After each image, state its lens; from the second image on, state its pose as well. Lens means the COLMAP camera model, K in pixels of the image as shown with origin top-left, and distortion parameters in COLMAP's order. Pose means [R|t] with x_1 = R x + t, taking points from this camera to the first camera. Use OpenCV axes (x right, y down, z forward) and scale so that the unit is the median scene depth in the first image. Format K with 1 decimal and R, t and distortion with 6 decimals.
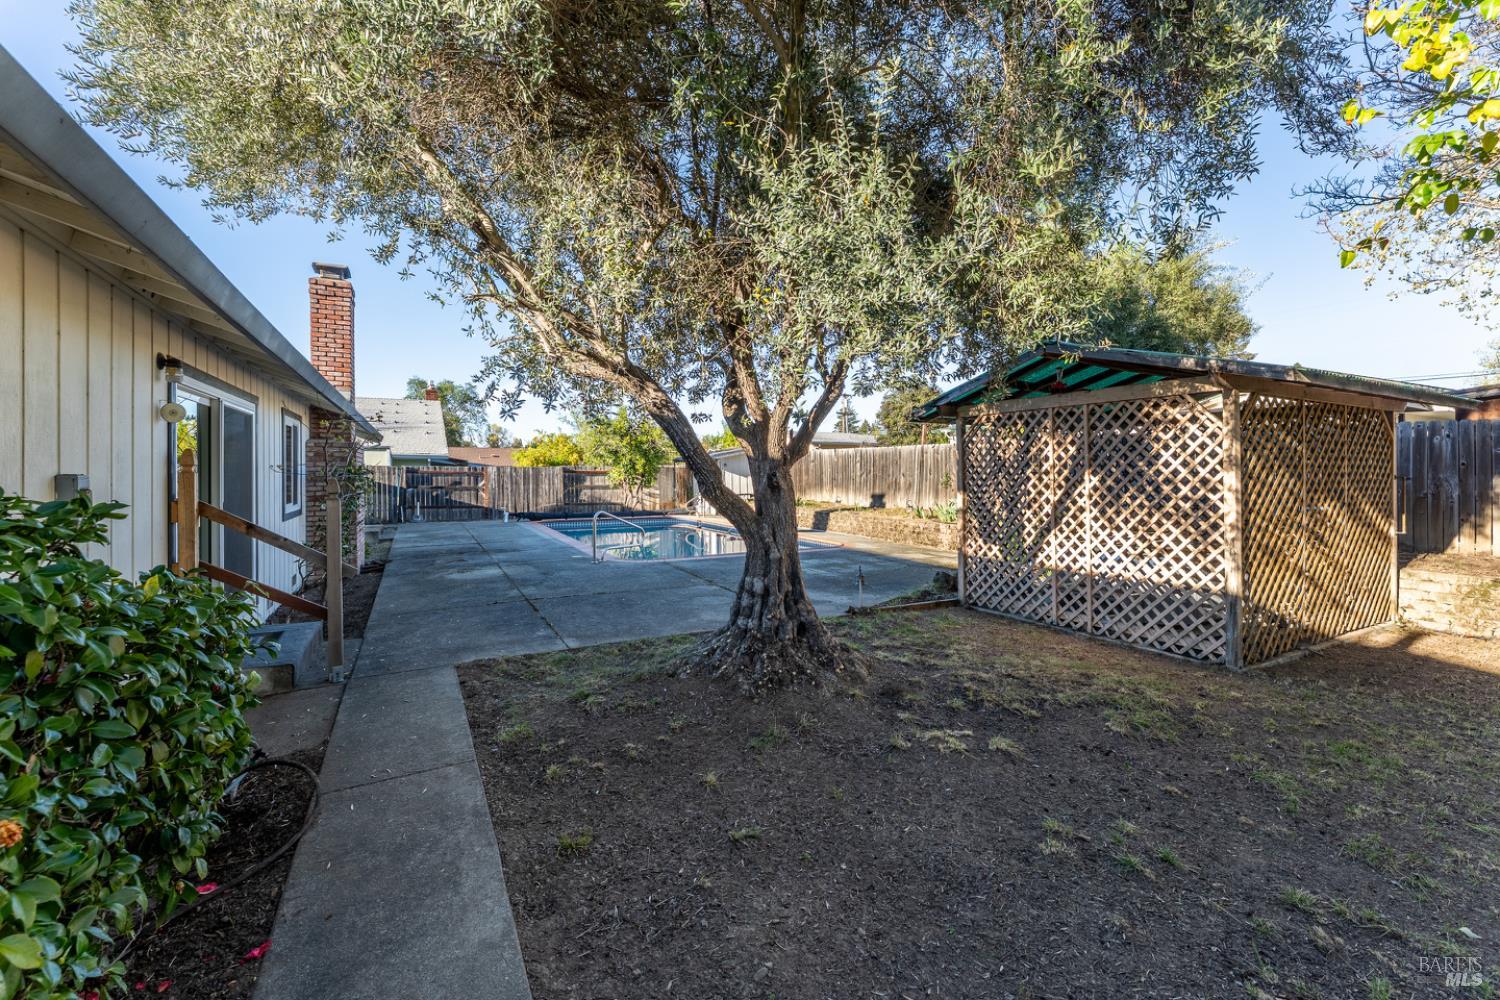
lens RADIAL K [[608.6, 0, 732.3], [0, 608.6, 472.6], [0, 0, 1]] dist [0.001364, -0.000149]
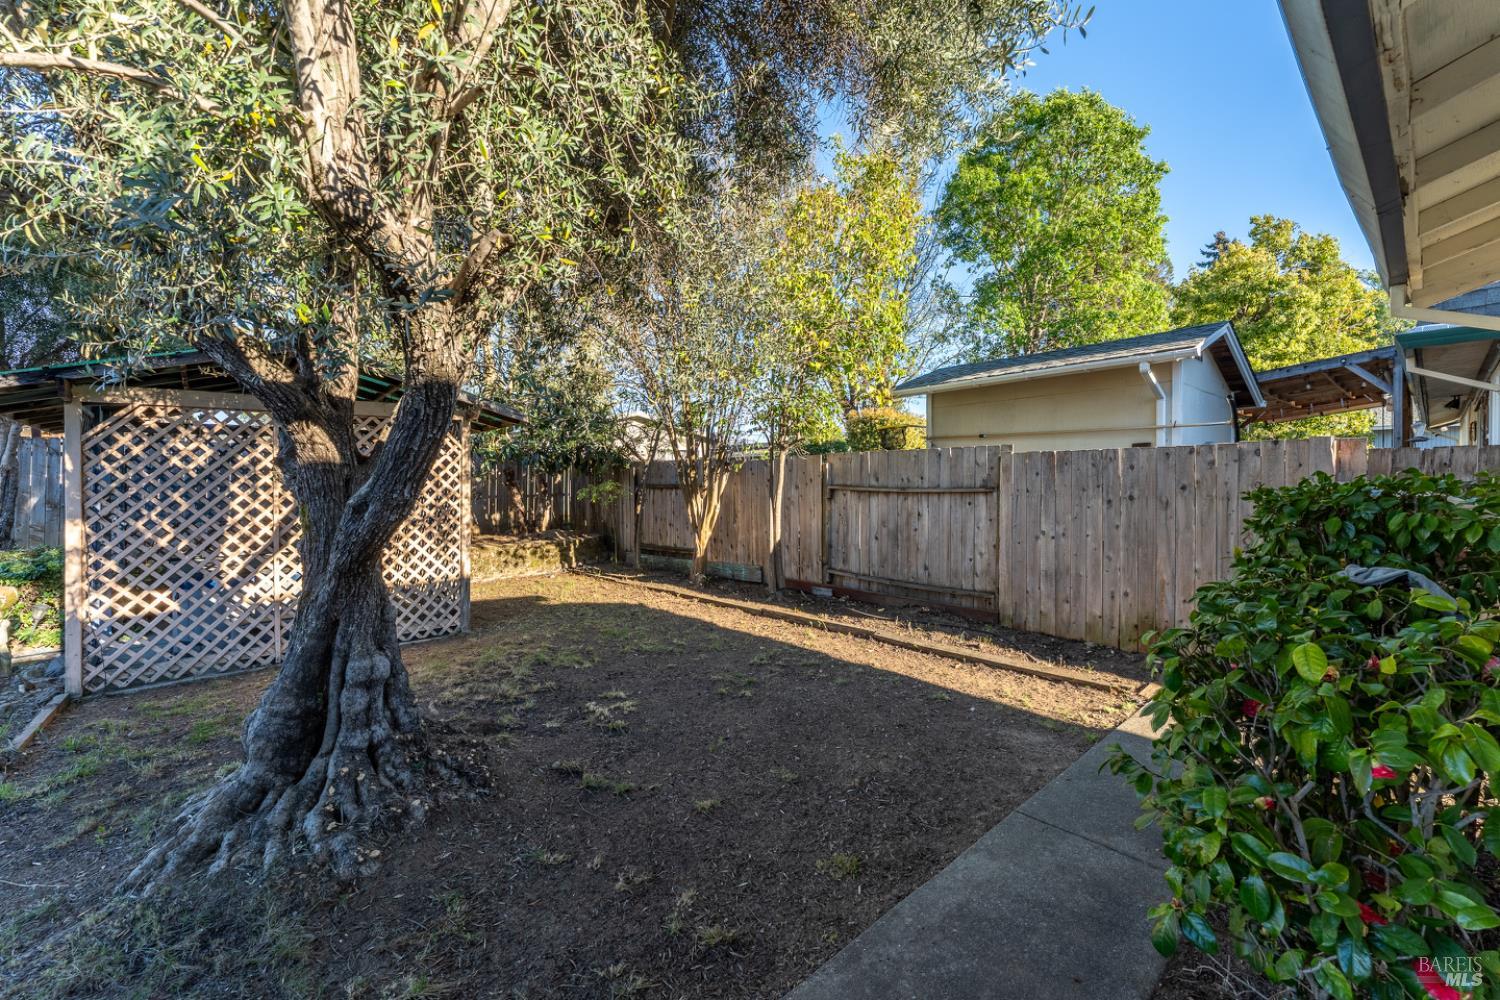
lens RADIAL K [[608.6, 0, 749.2], [0, 608.6, 493.4], [0, 0, 1]] dist [0.001364, -0.000149]
pose [[-0.234017, -0.018355, 0.972059, -0.561347], [0.016312, 0.999607, 0.022802, 0.000108], [-0.972096, 0.021193, -0.233626, 0.666786]]
